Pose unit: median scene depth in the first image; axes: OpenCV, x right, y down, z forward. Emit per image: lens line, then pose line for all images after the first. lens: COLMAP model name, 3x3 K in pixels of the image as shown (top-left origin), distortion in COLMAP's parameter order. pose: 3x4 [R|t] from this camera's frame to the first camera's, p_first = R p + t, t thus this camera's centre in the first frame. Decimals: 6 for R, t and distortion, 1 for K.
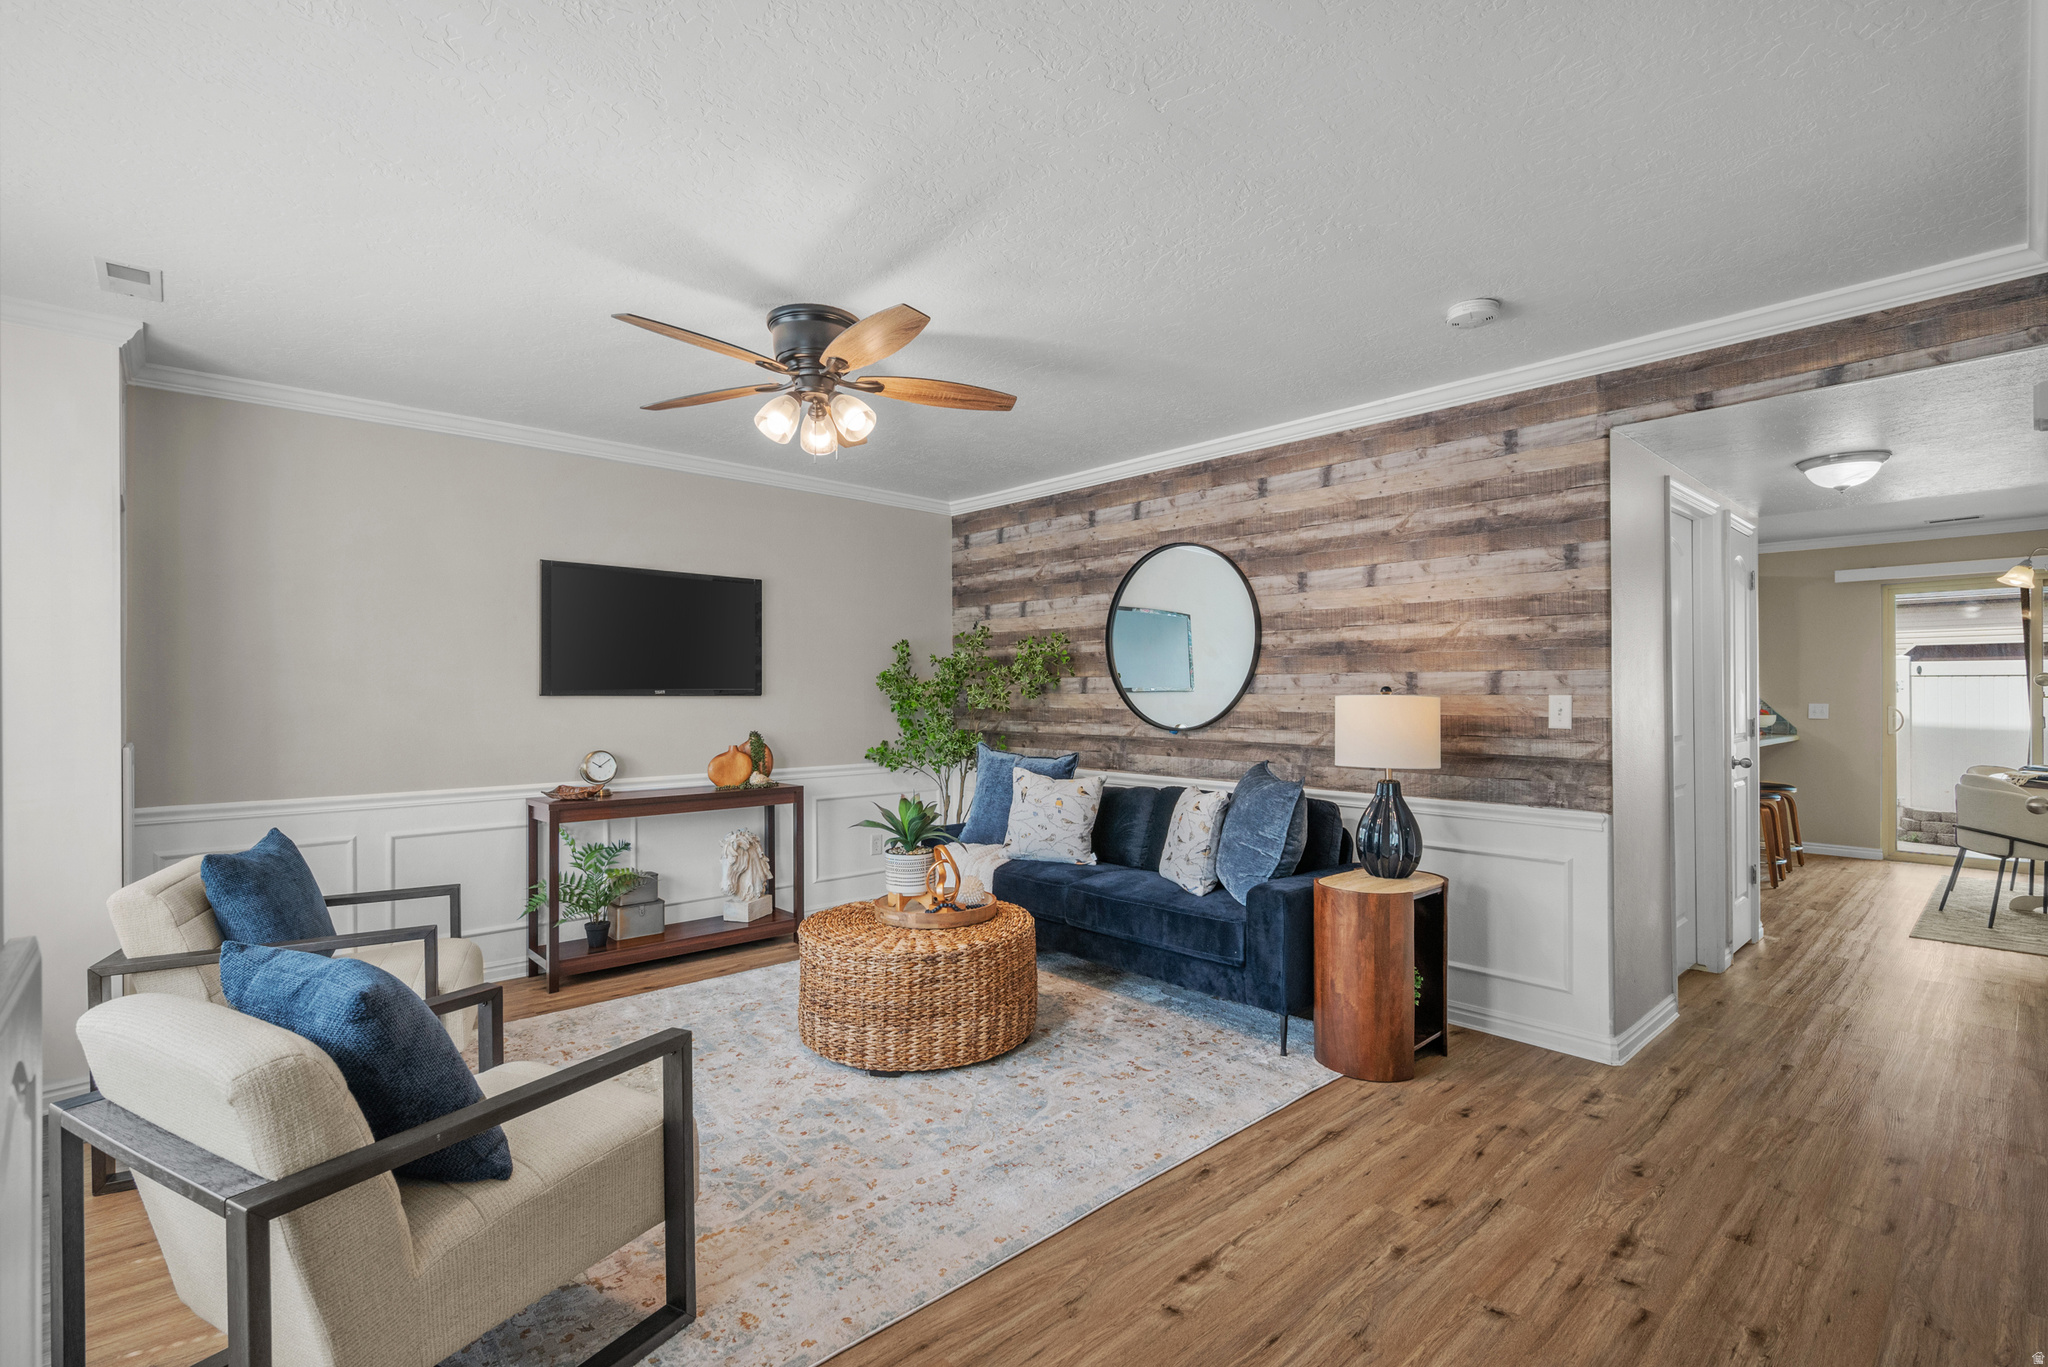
lens RADIAL K [[928.0, 0, 1029.3], [0, 928.0, 694.5], [0, 0, 1]] dist [-0.003257, -0.000635]
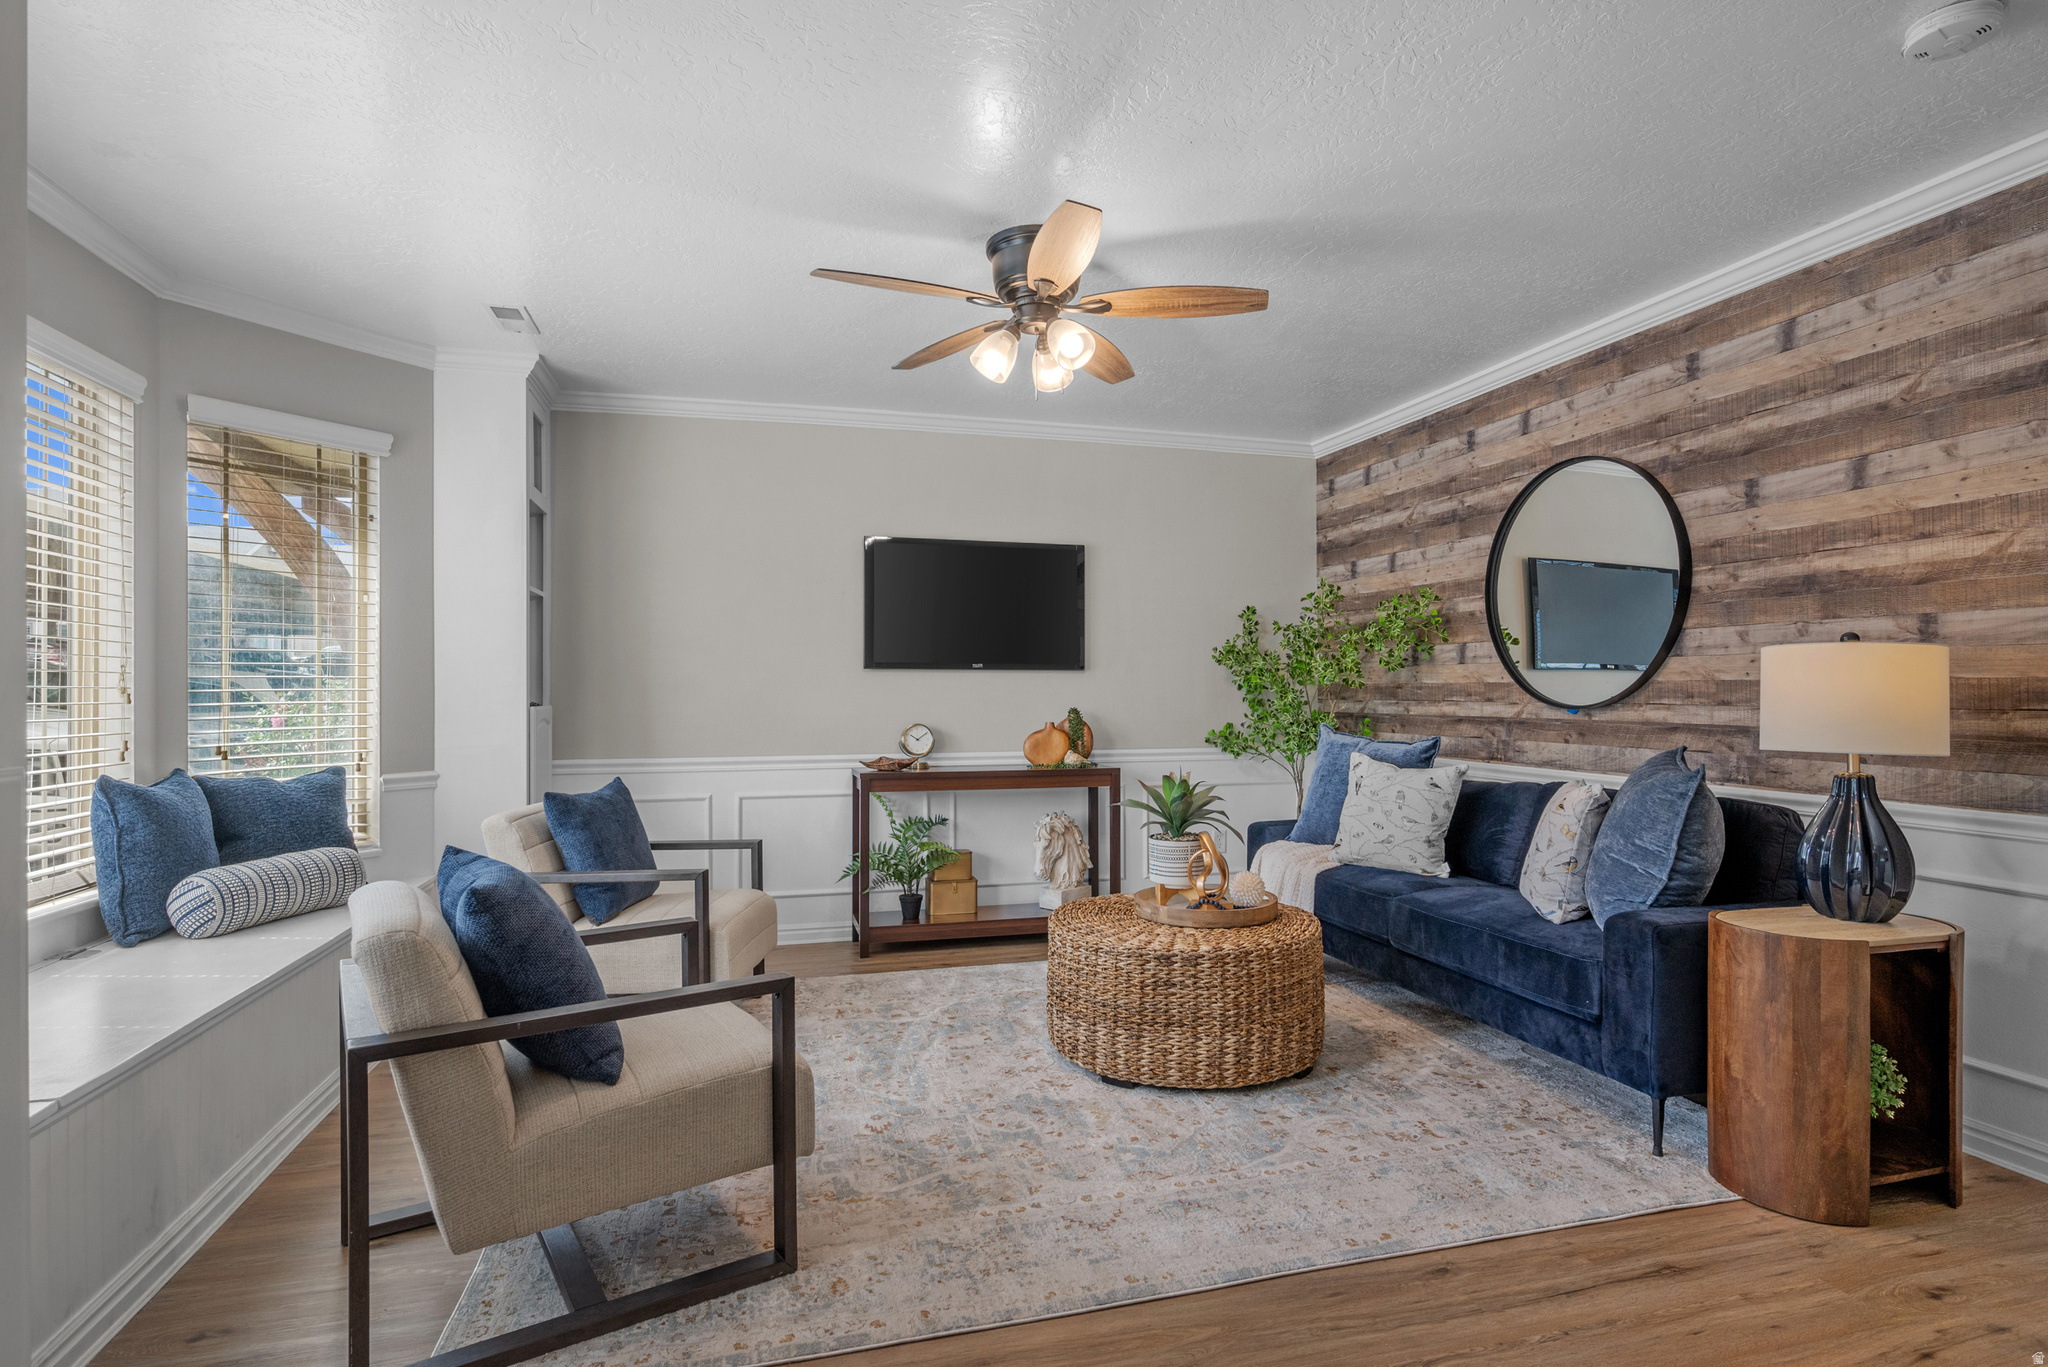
lens RADIAL K [[1041.1, 0, 1032.8], [0, 1041.1, 688.7], [0, 0, 1]] dist [-0.004389, 0.000759]
pose [[0.891079, -0.001889, -0.453844, 0.201950], [0.000345, 0.999994, -0.003485, 0.034306], [0.453848, 0.002949, 0.891074, 0.072611]]
